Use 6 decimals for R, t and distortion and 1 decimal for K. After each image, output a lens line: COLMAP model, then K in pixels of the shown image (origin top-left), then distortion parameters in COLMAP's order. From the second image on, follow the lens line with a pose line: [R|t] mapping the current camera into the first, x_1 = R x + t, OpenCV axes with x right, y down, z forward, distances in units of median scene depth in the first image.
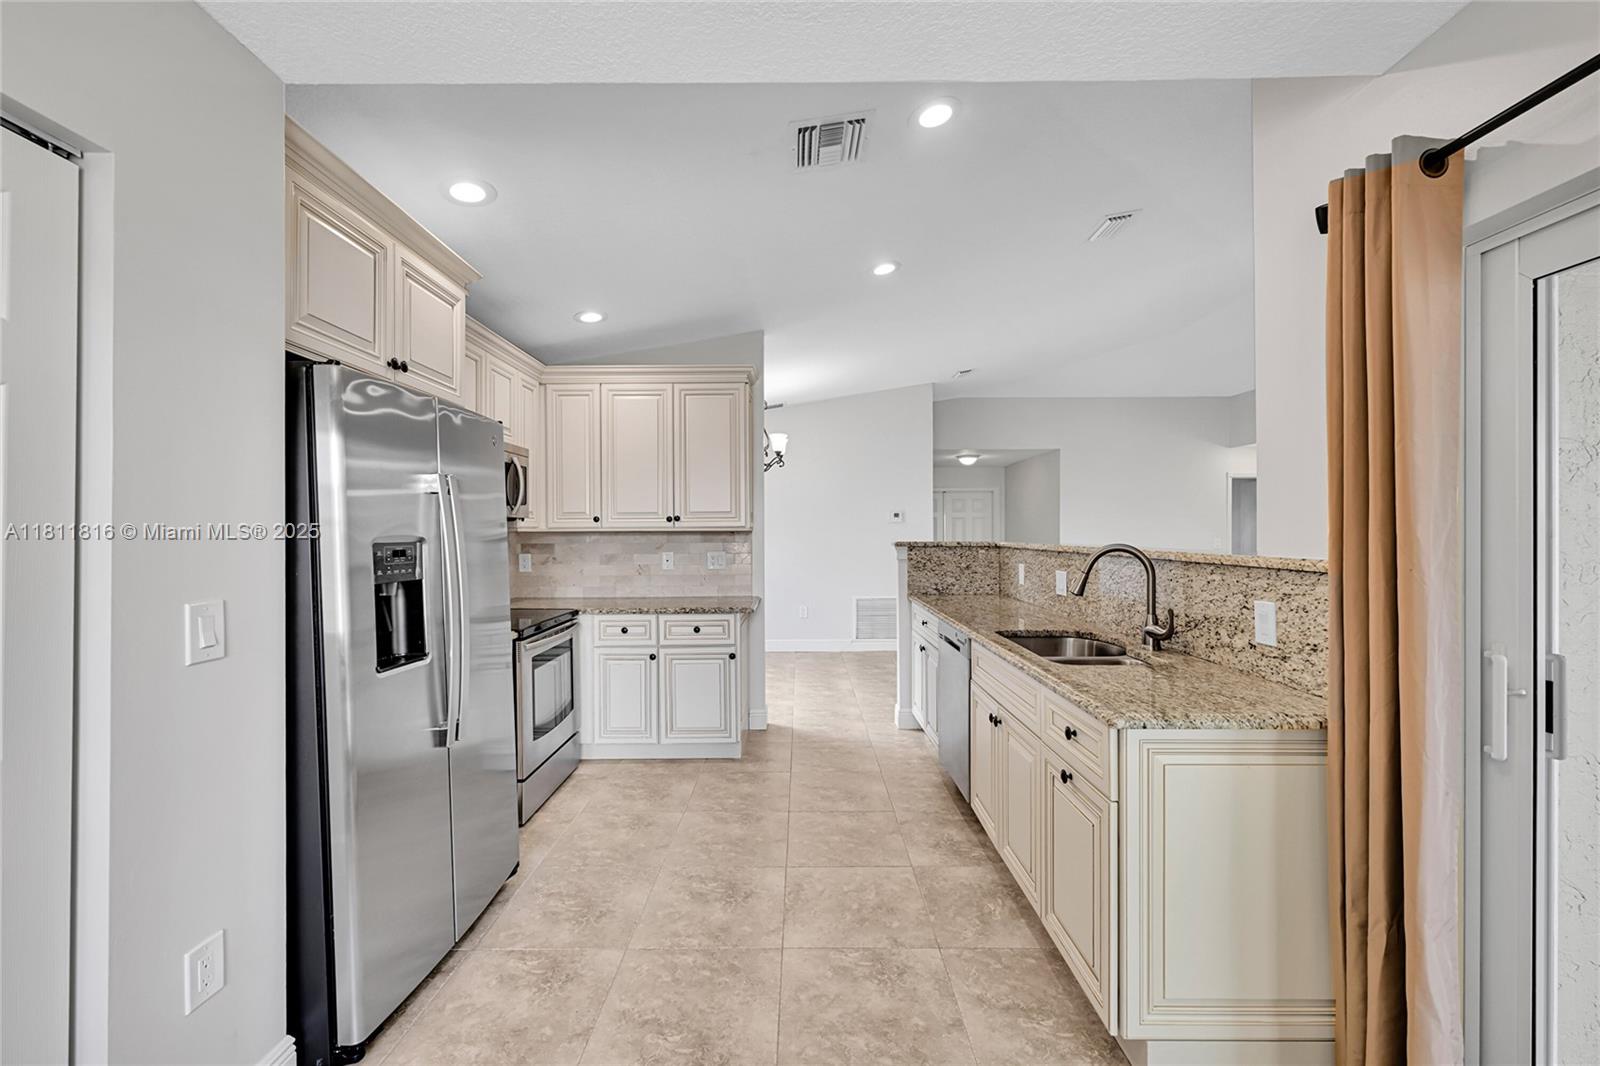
lens RADIAL K [[652.0, 0, 807.7], [0, 652.0, 534.3], [0, 0, 1]] dist [0.006287, 0.000847]
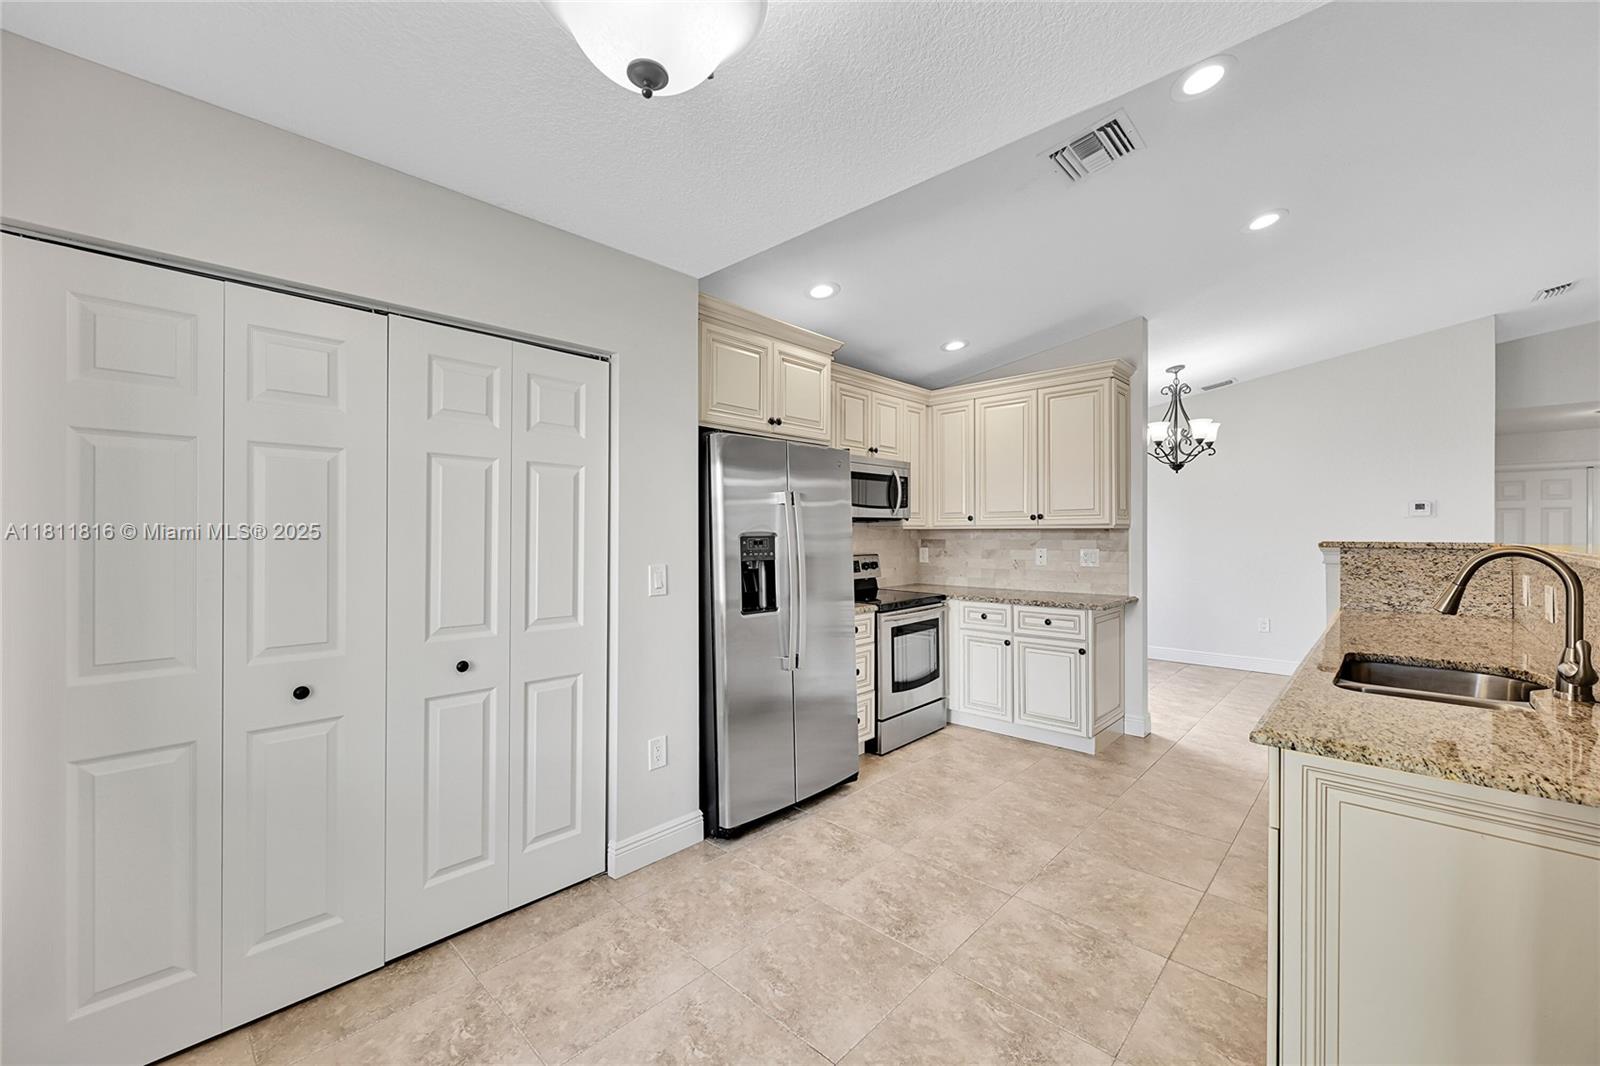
lens RADIAL K [[652.0, 0, 791.6], [0, 652.0, 535.2], [0, 0, 1]] dist [0.006287, 0.000847]
pose [[0.724104, 0.006496, -0.689660, 0.406238], [-0.002539, 0.999974, 0.006753, -0.000435], [0.689686, -0.003139, 0.724101, -0.076801]]
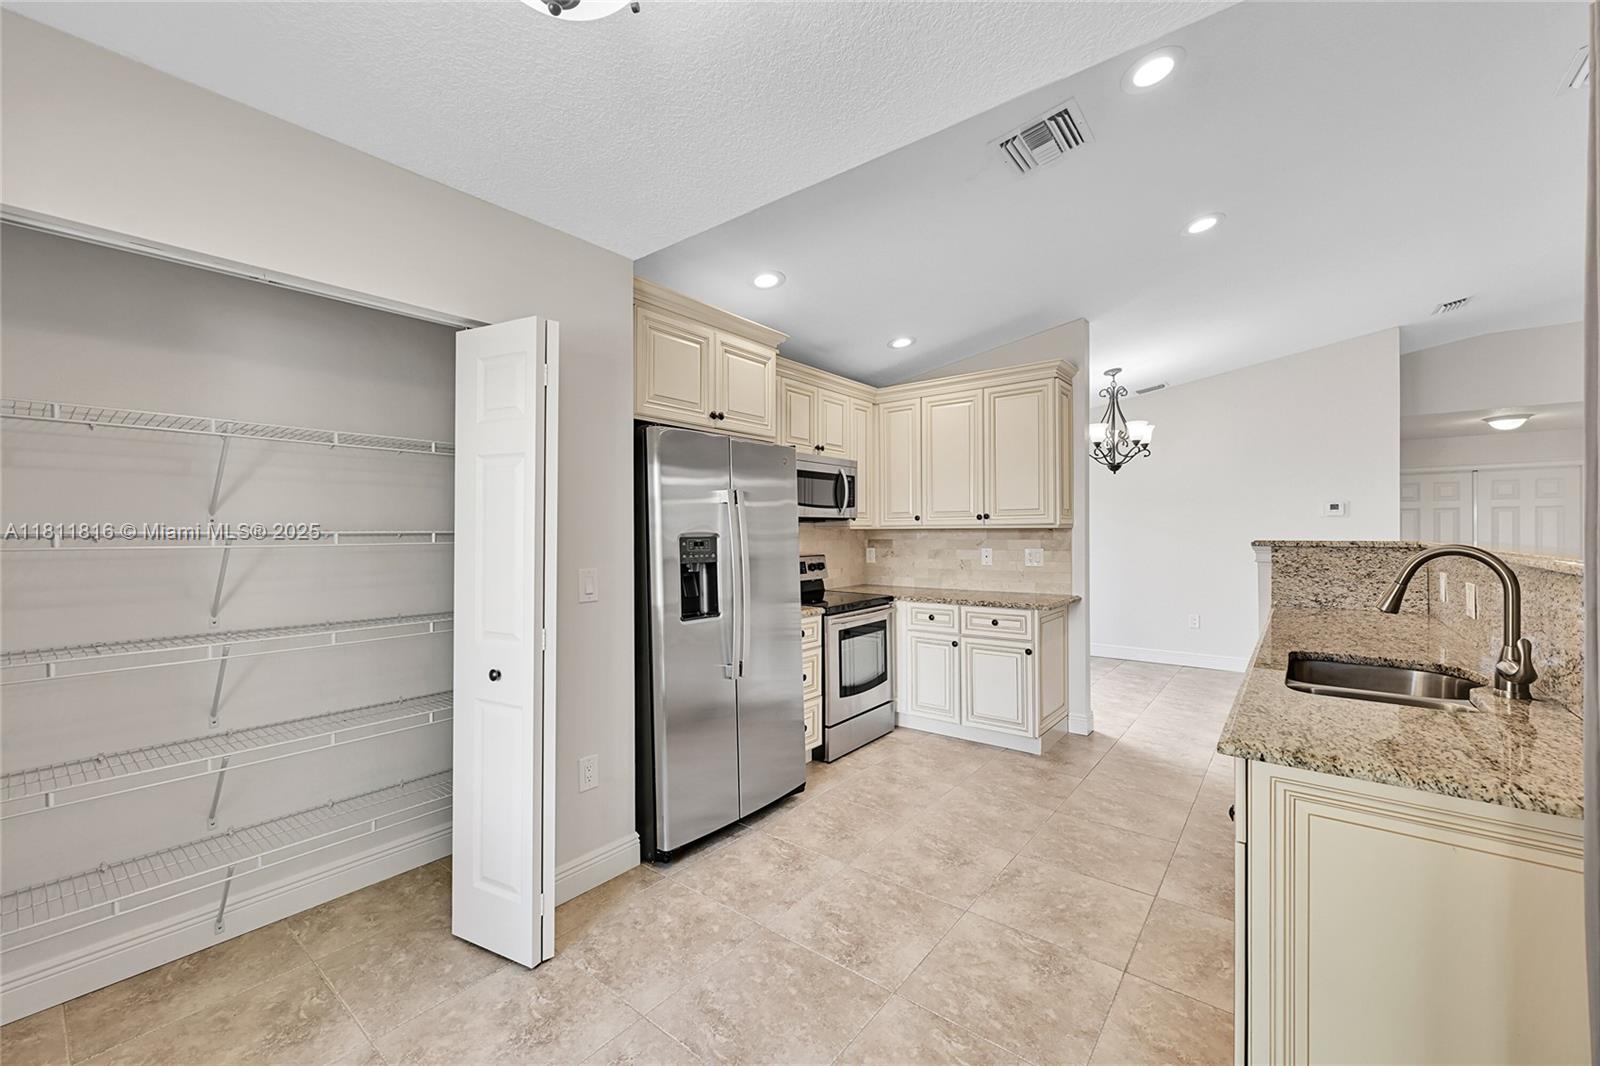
lens RADIAL K [[652.0, 0, 793.3], [0, 652.0, 533.2], [0, 0, 1]] dist [0.006287, 0.000847]
pose [[0.780918, 0.002678, -0.624628, 0.365228], [-0.000558, 0.999993, 0.003589, -0.000956], [0.624633, -0.002454, 0.780914, -0.028177]]
